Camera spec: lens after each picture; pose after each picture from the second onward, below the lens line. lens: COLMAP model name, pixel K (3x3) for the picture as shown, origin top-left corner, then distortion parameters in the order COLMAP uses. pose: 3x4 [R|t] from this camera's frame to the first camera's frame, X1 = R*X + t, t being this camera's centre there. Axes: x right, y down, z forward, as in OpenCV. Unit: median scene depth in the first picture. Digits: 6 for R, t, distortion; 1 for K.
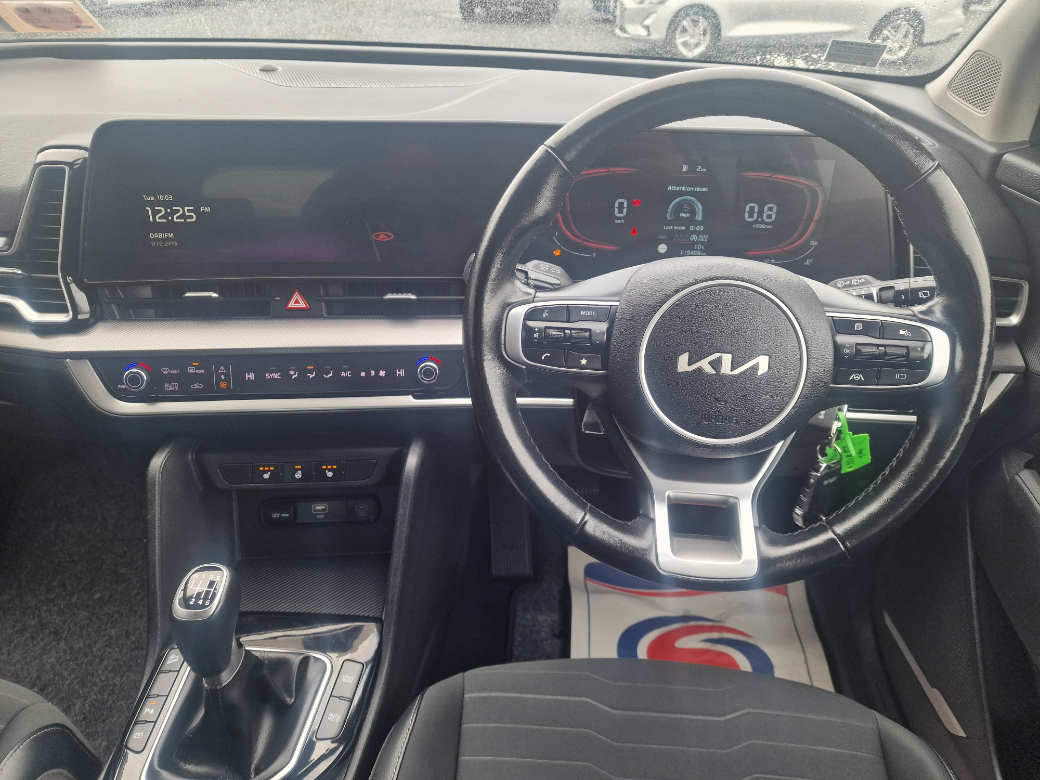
lens RADIAL K [[721.2, 0, 524.7], [0, 721.2, 391.3], [0, 0, 1]] dist [0.050965, -0.034607]
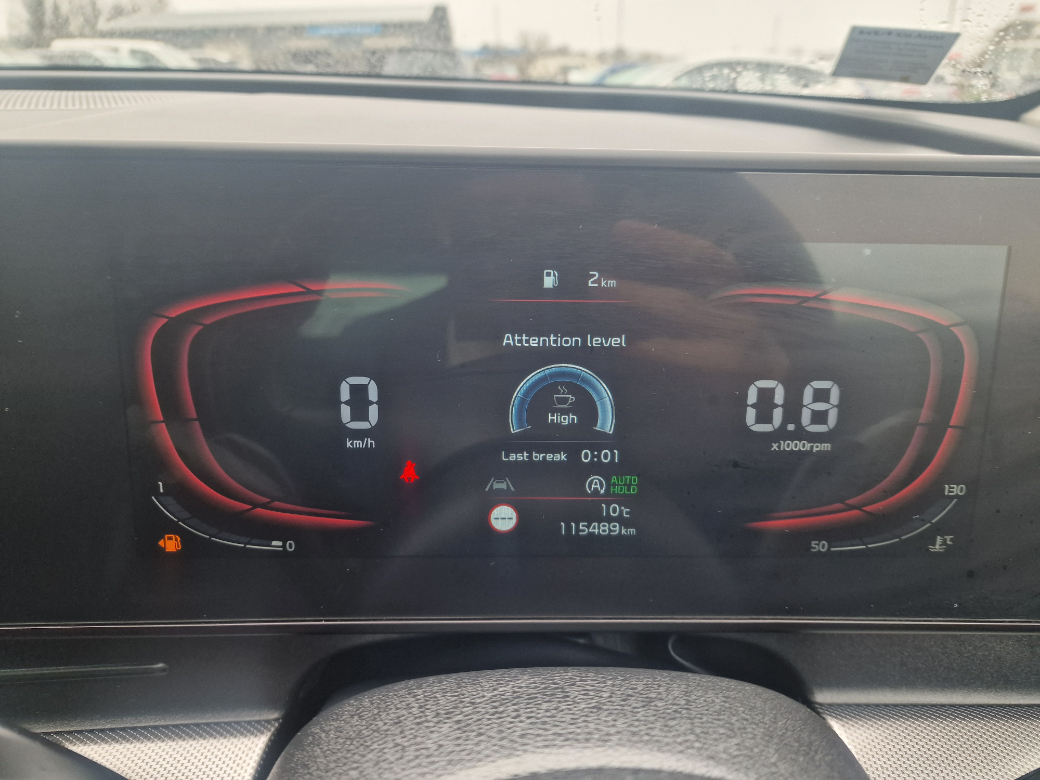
lens RADIAL K [[721.2, 0, 524.7], [0, 721.2, 391.3], [0, 0, 1]] dist [0.050965, -0.034607]
pose [[0.996241, -0.035285, 0.079107, 0.187023], [0.045756, 0.989825, -0.134729, -0.221864], [-0.073548, 0.137842, 0.987720, 0.712647]]
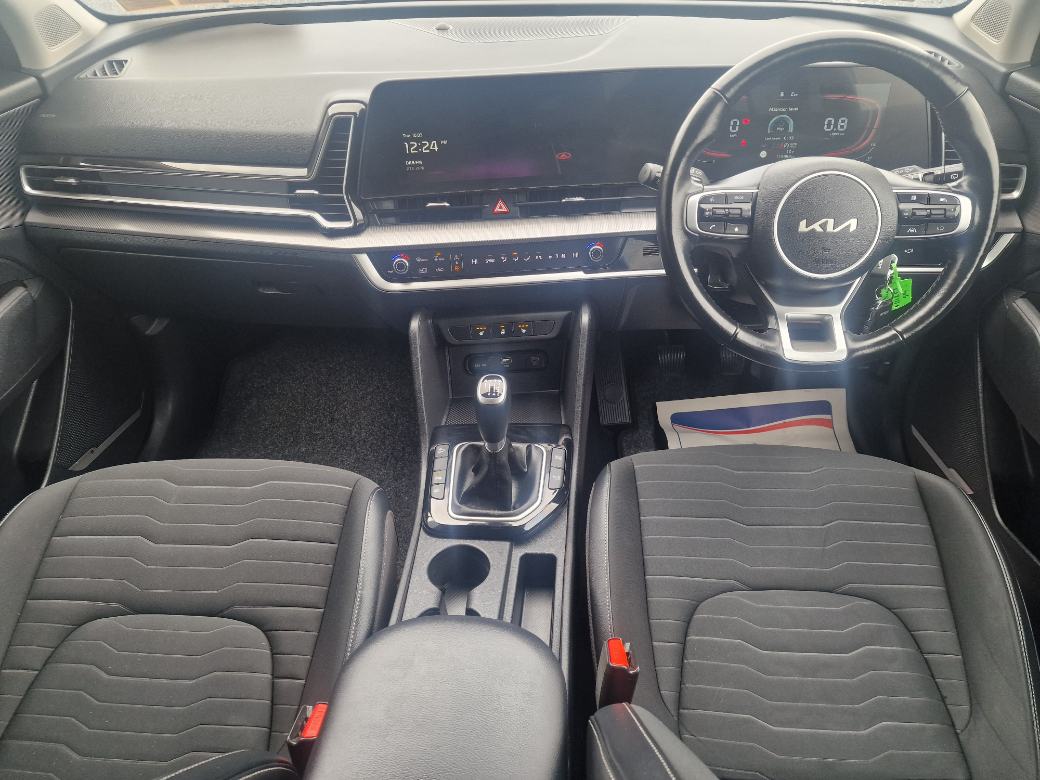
lens RADIAL K [[721.2, 0, 524.7], [0, 721.2, 391.3], [0, 0, 1]] dist [0.050965, -0.034607]
pose [[0.999037, -0.042952, -0.008945, -0.293295], [0.043646, 0.993723, 0.103007, 0.097279], [0.004465, -0.103298, 0.994640, -0.470361]]
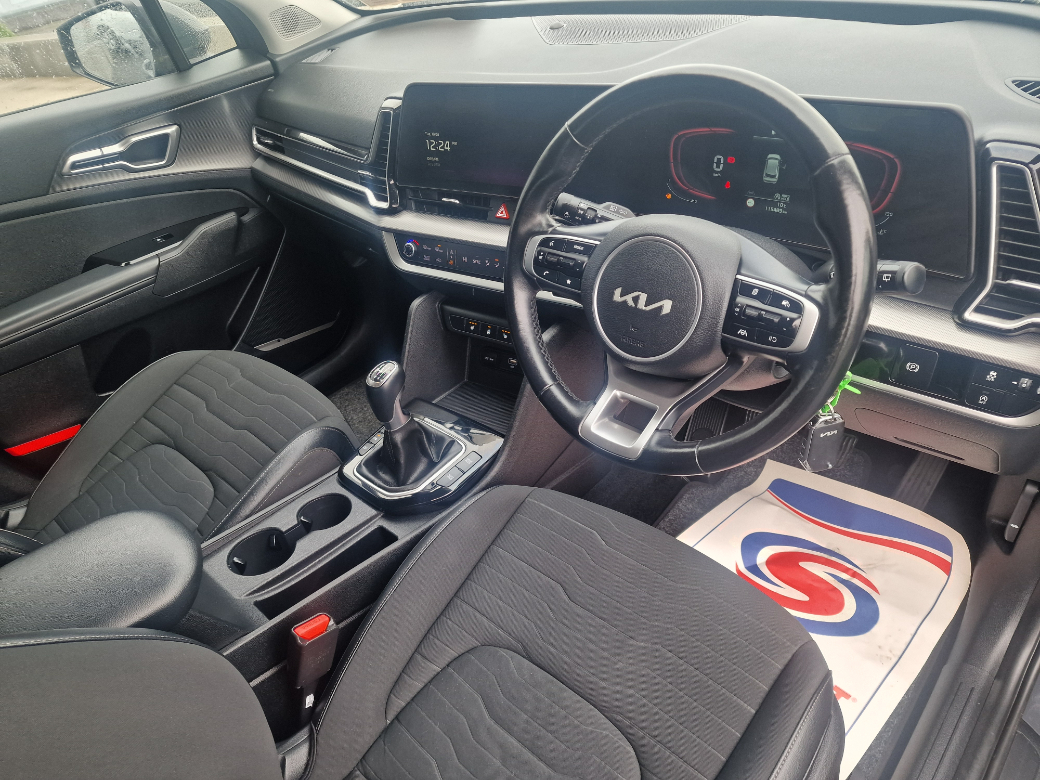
lens RADIAL K [[721.2, 0, 524.7], [0, 721.2, 391.3], [0, 0, 1]] dist [0.050965, -0.034607]
pose [[0.783108, 0.259901, -0.564971, 0.673212], [-0.181141, 0.964418, 0.192576, -0.070459], [0.594919, -0.048468, 0.802323, -0.150701]]
